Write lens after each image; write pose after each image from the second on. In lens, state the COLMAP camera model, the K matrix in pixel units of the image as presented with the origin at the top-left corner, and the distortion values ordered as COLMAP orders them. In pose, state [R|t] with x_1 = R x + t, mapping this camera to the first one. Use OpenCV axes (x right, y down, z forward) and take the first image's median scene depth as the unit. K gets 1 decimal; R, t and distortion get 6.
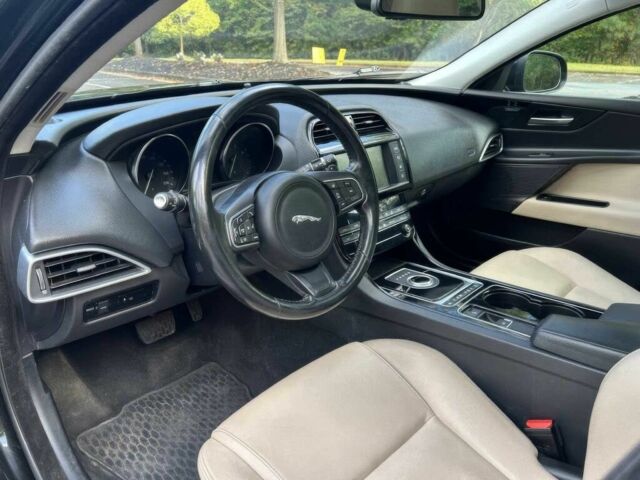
lens RADIAL K [[476.7, 0, 320.2], [0, 476.7, 228.0], [0, 0, 1]] dist [-0.004001, -0.001598]
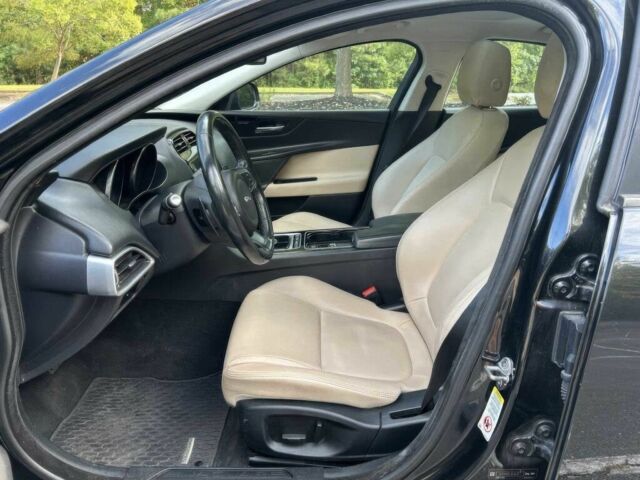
lens RADIAL K [[476.7, 0, 320.2], [0, 476.7, 228.0], [0, 0, 1]] dist [-0.004001, -0.001598]
pose [[0.706802, -0.219077, 0.672634, -0.512794], [0.246382, 0.967540, 0.056231, 0.023960], [-0.663119, 0.125980, 0.737836, -0.141892]]
